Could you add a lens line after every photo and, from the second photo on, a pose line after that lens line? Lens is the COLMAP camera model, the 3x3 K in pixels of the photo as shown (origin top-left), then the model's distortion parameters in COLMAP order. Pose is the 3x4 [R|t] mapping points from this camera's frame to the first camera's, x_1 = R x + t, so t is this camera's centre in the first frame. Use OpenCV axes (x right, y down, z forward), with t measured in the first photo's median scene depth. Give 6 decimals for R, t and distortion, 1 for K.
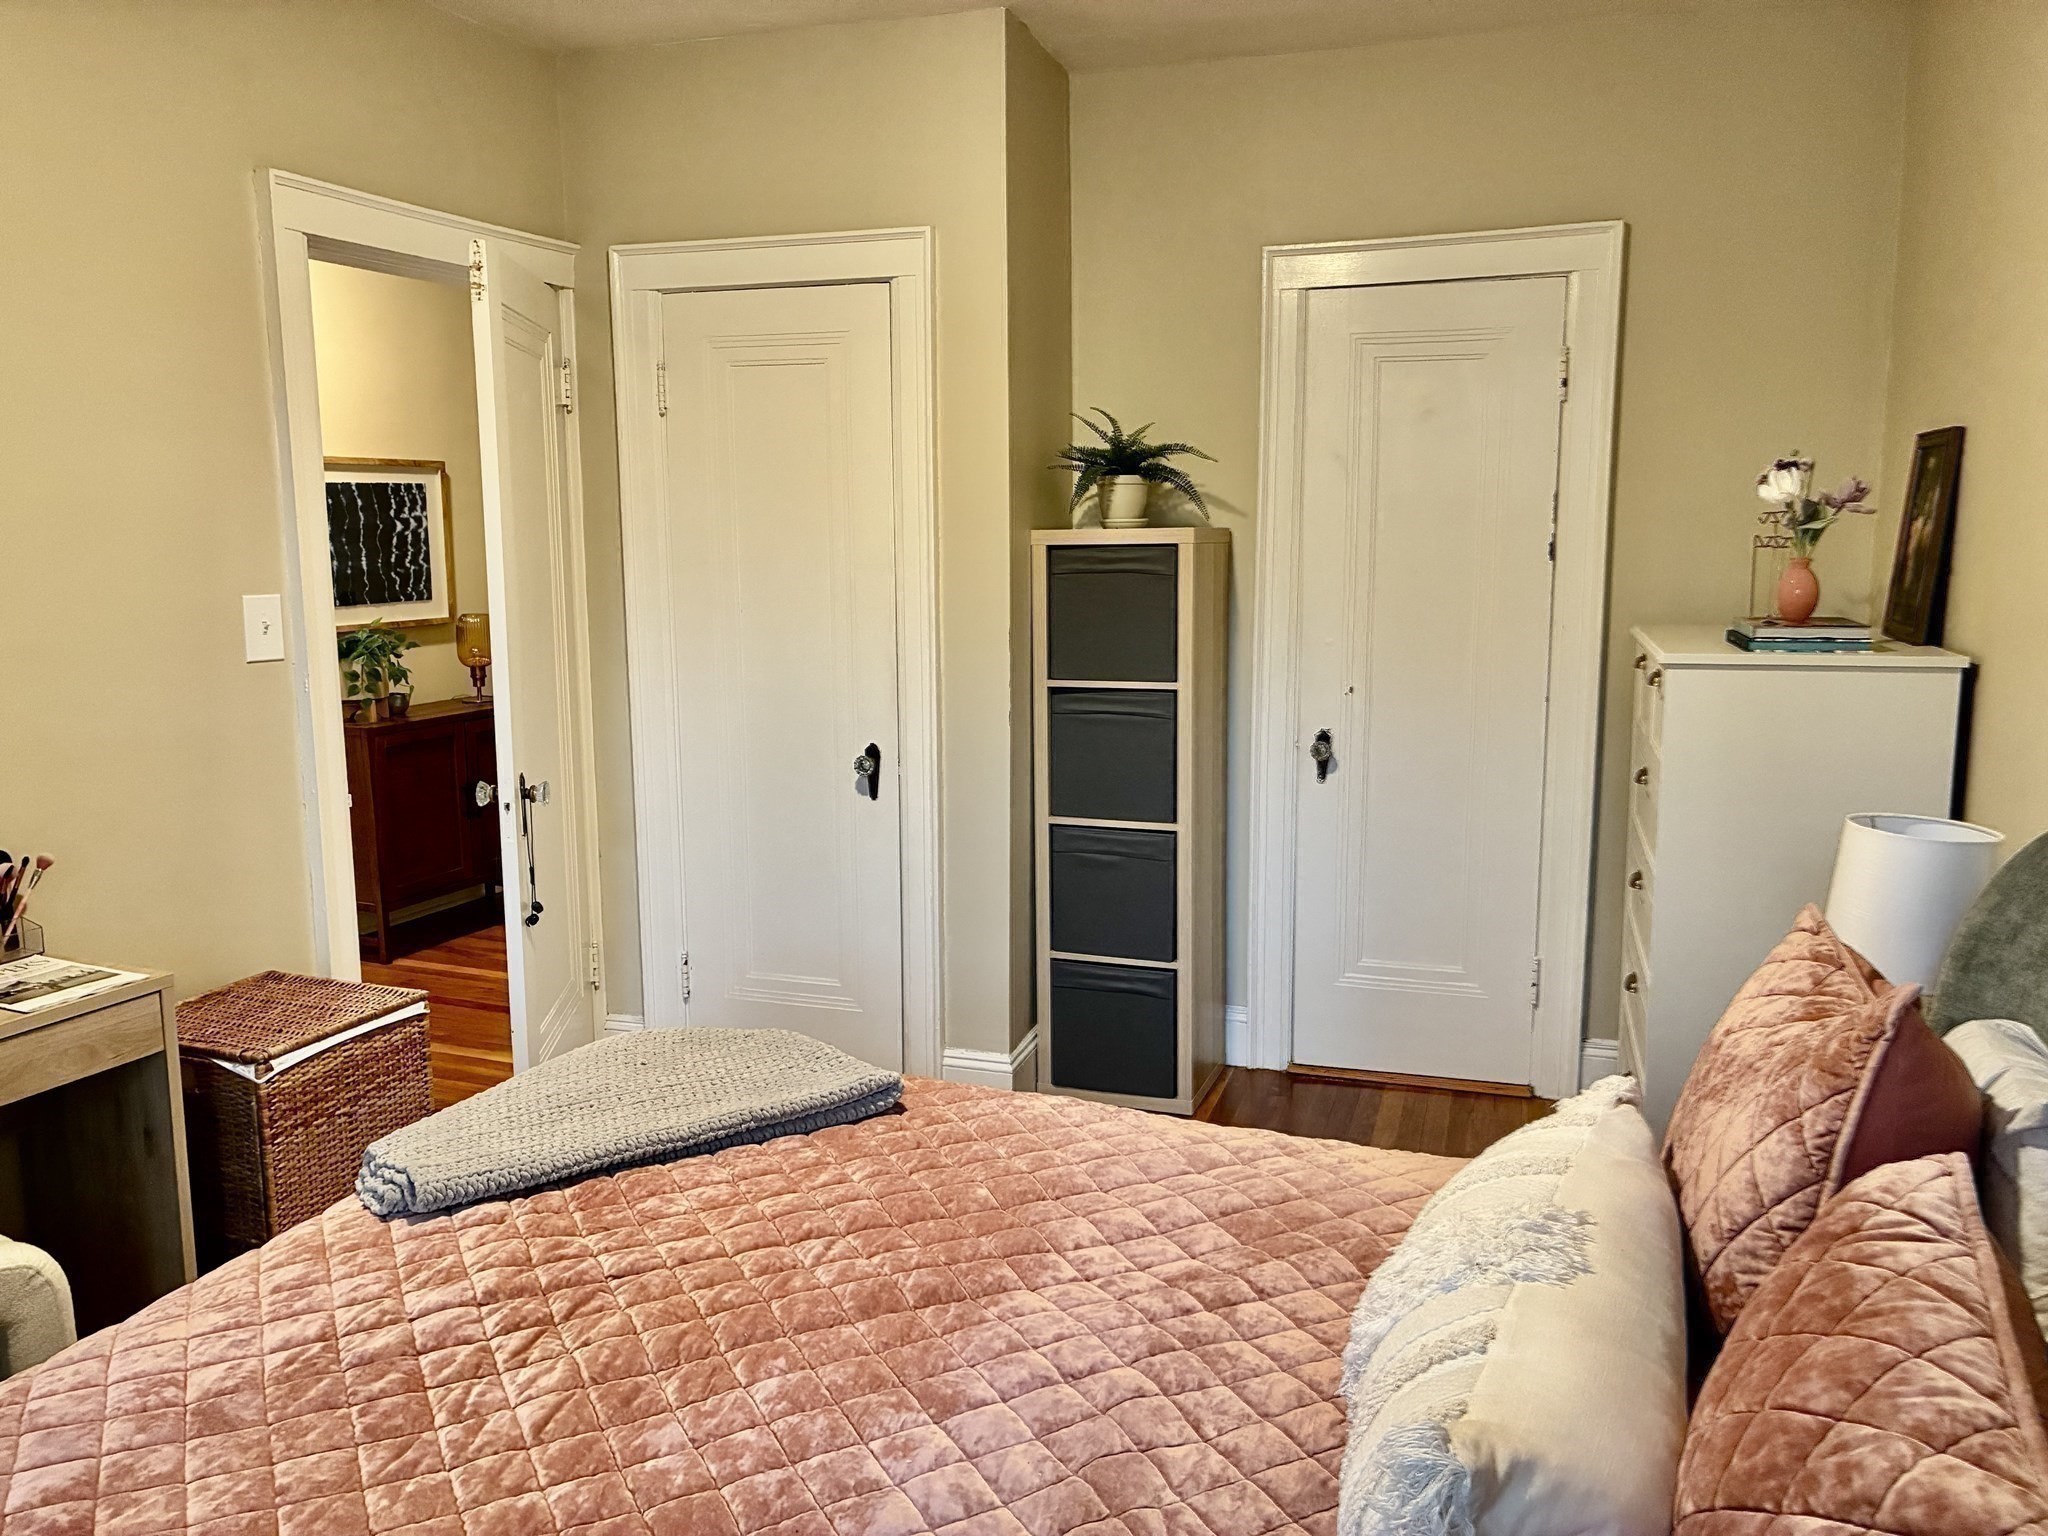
lens RADIAL K [[1559.3, 0, 1025.9], [0, 1559.3, 761.9], [0, 0, 1]] dist [-0.004421, -0.000686]
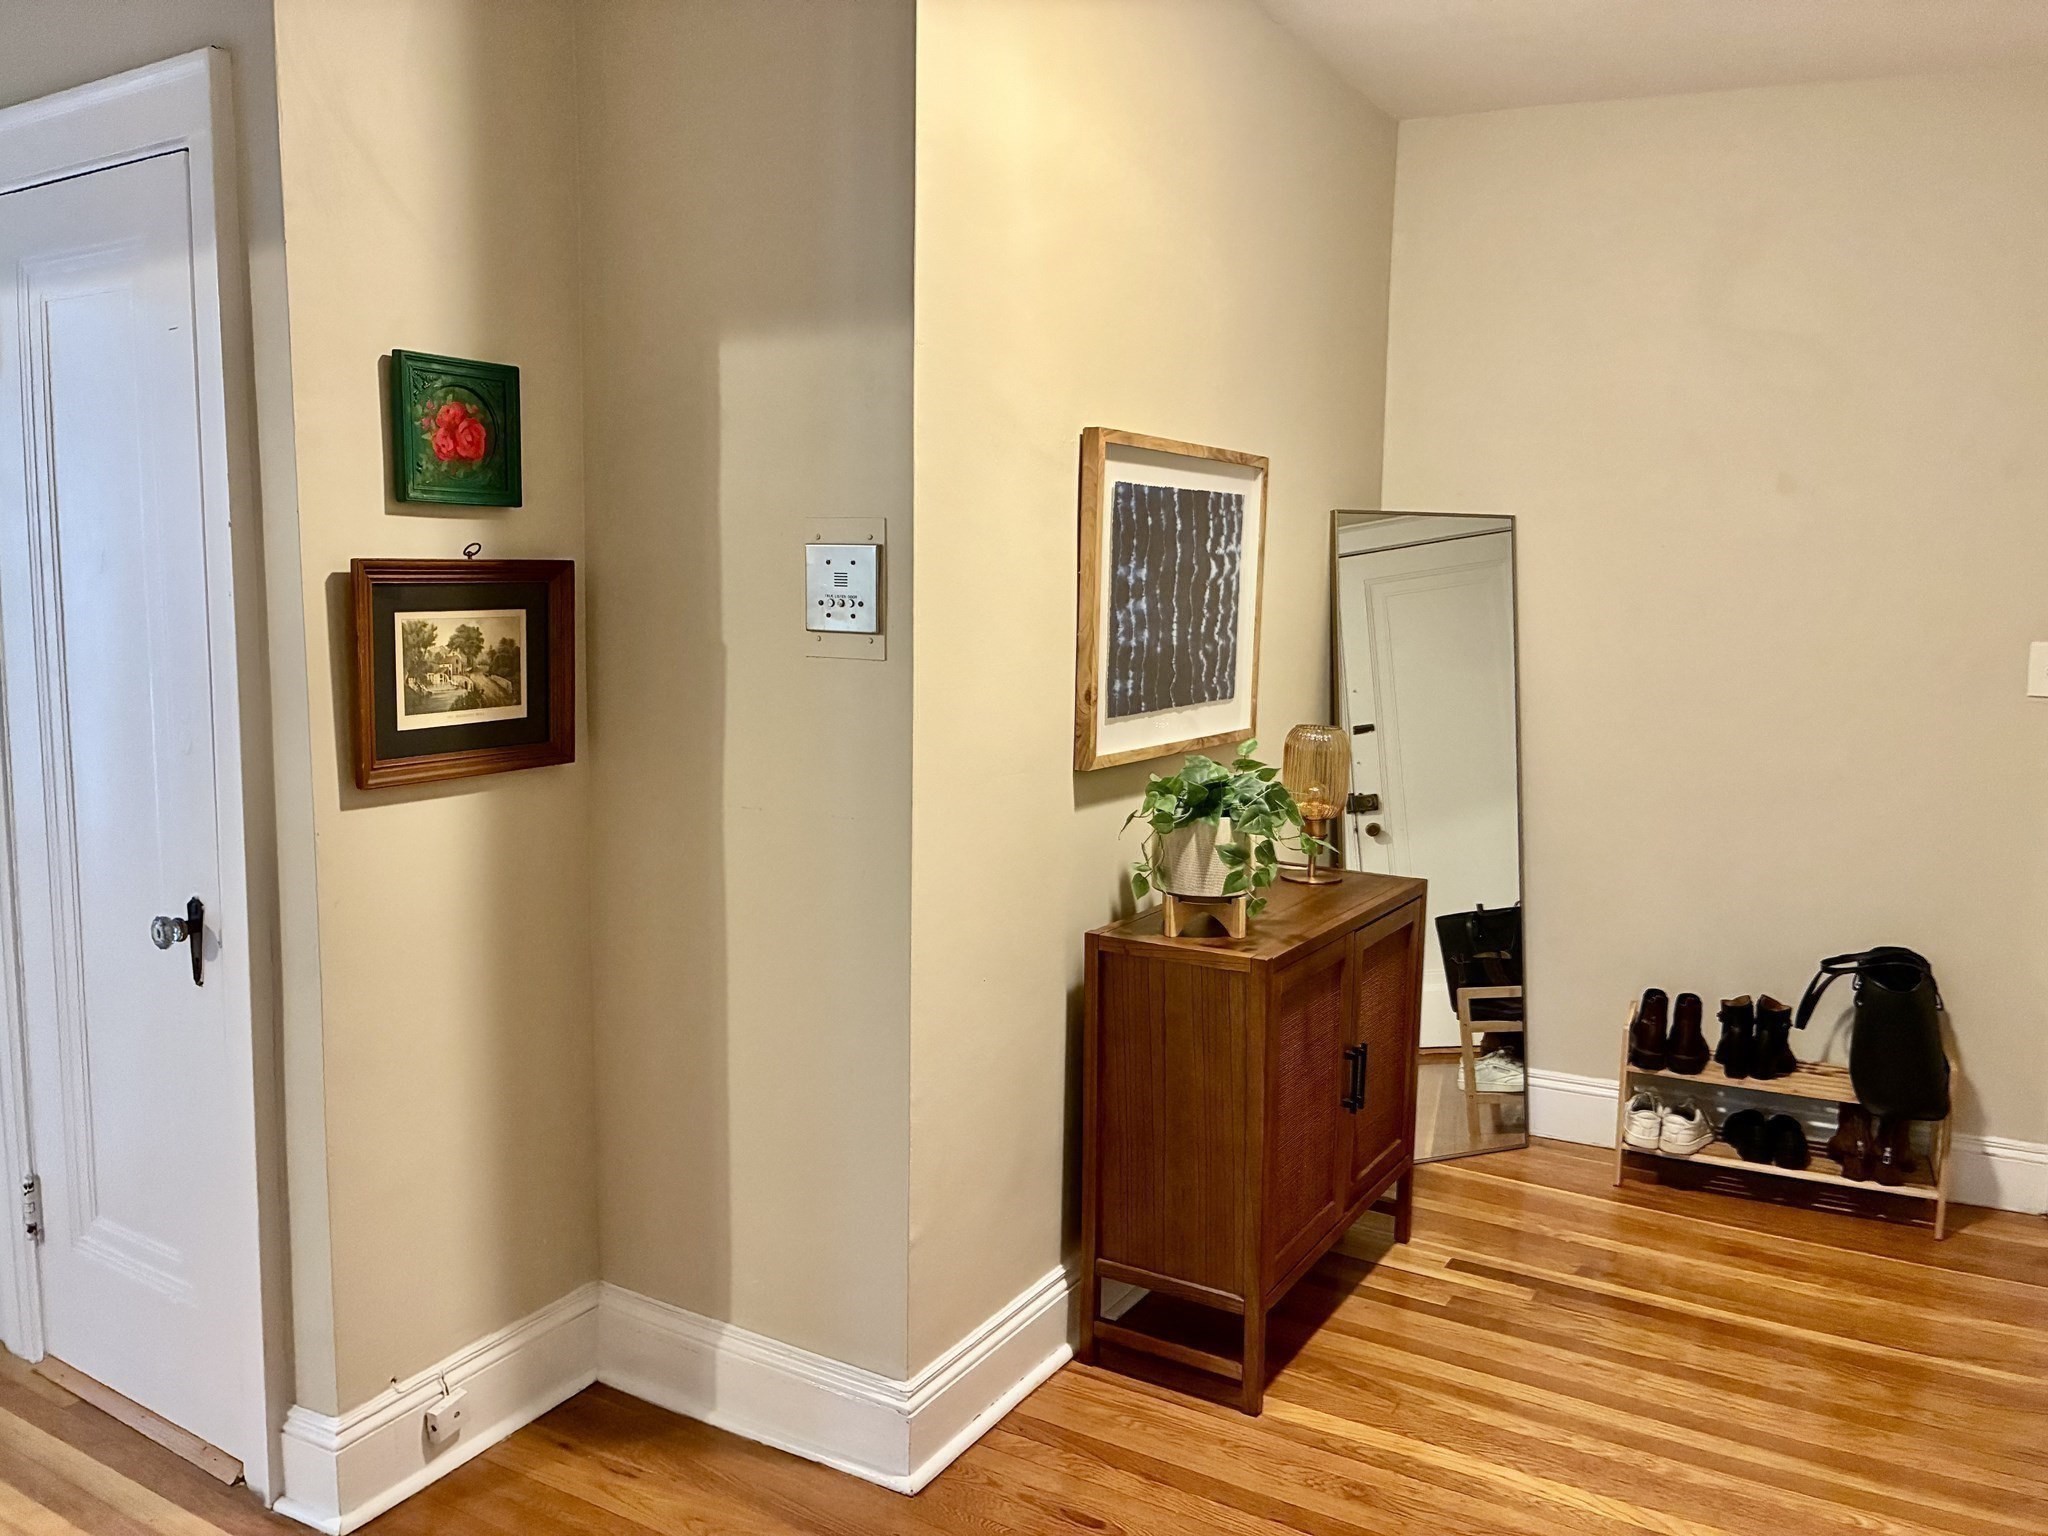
lens RADIAL K [[1559.3, 0, 1019.6], [0, 1559.3, 771.0], [0, 0, 1]] dist [-0.004421, -0.000686]
pose [[0.987070, 0.028100, -0.157807, -0.375384], [-0.033209, 0.999003, -0.029834, -0.059040], [0.156811, 0.034689, 0.987019, 0.433027]]
